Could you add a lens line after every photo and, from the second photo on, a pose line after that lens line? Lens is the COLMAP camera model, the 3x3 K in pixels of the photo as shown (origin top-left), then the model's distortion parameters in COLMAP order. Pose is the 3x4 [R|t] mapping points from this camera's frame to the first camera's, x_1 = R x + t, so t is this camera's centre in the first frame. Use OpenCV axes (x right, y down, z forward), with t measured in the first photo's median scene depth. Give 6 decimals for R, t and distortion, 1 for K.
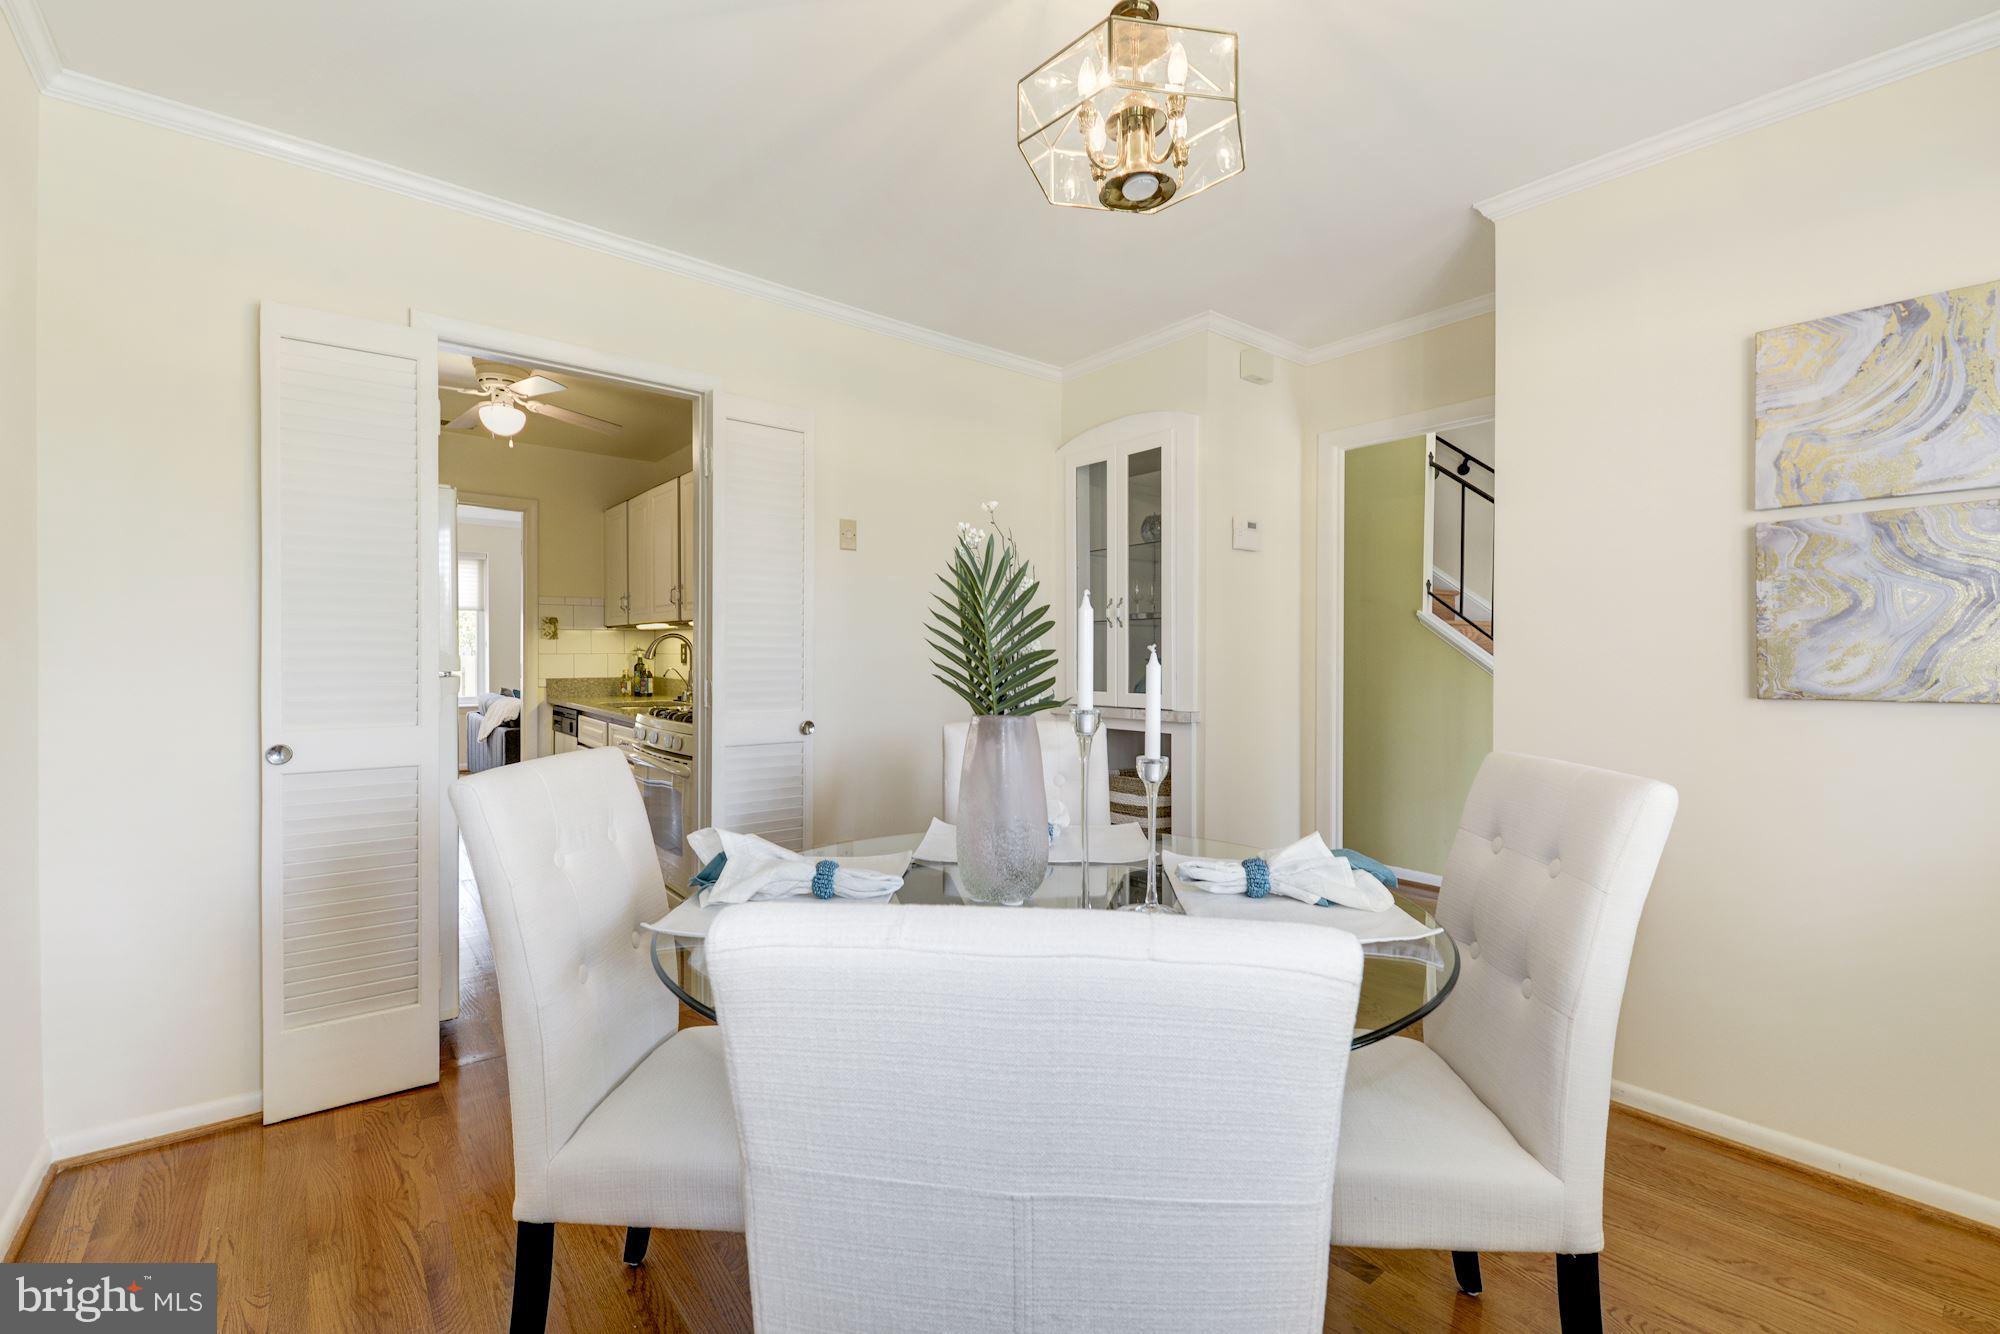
lens RADIAL K [[882.5, 0, 1001.7], [0, 882.5, 668.9], [0, 0, 1]] dist [-0.000953, -0.000036]
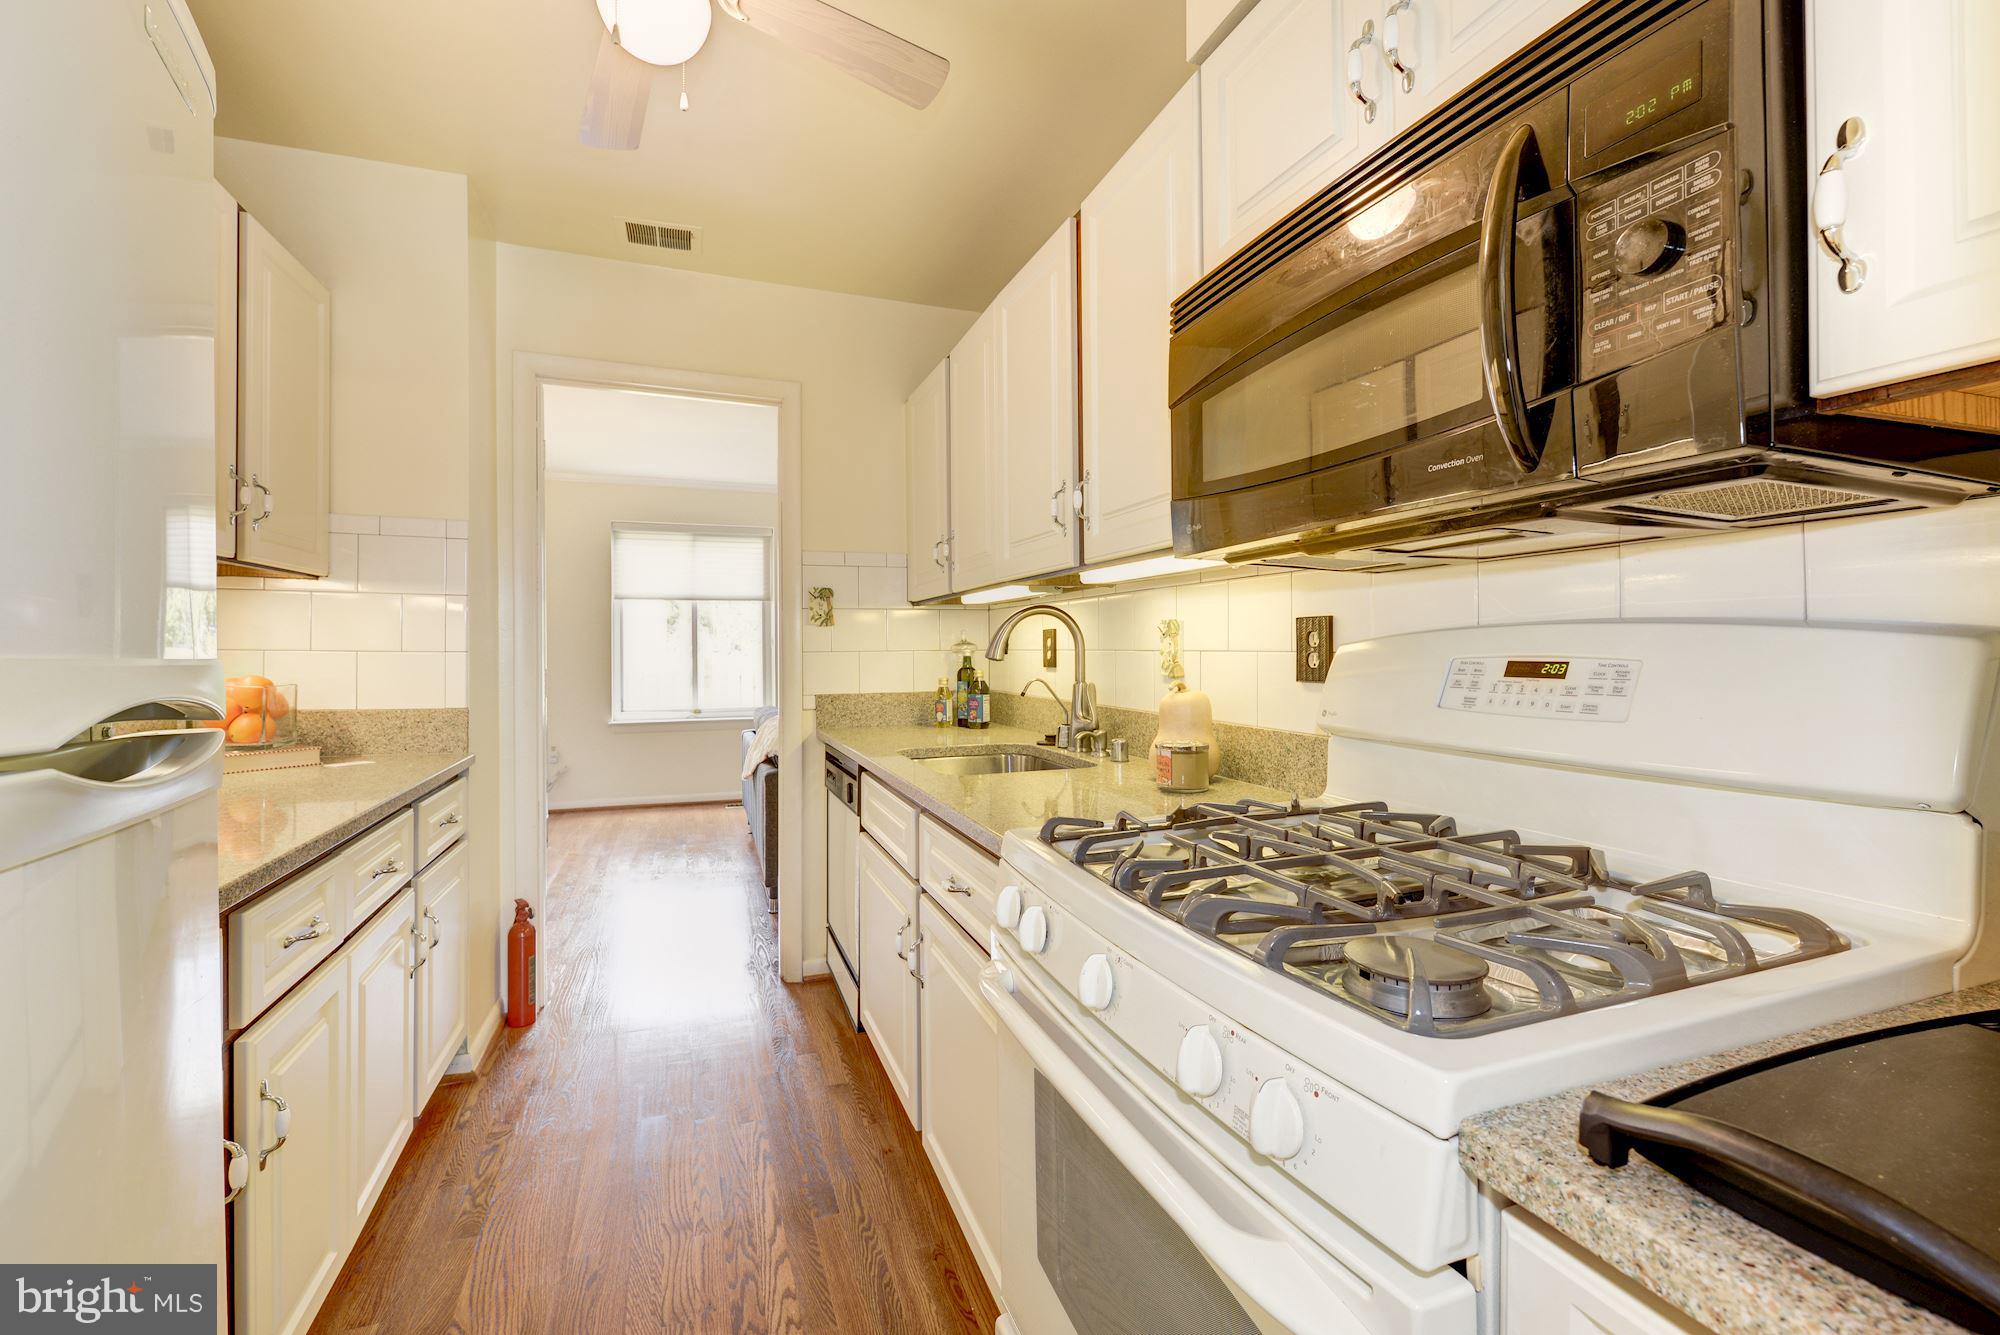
lens RADIAL K [[882.5, 0, 996.0], [0, 882.5, 654.1], [0, 0, 1]] dist [-0.000953, -0.000036]
pose [[0.949683, -0.009734, -0.313062, -0.223711], [0.005351, 0.999875, -0.014857, -0.006101], [0.313167, 0.012434, 0.949617, 0.490004]]
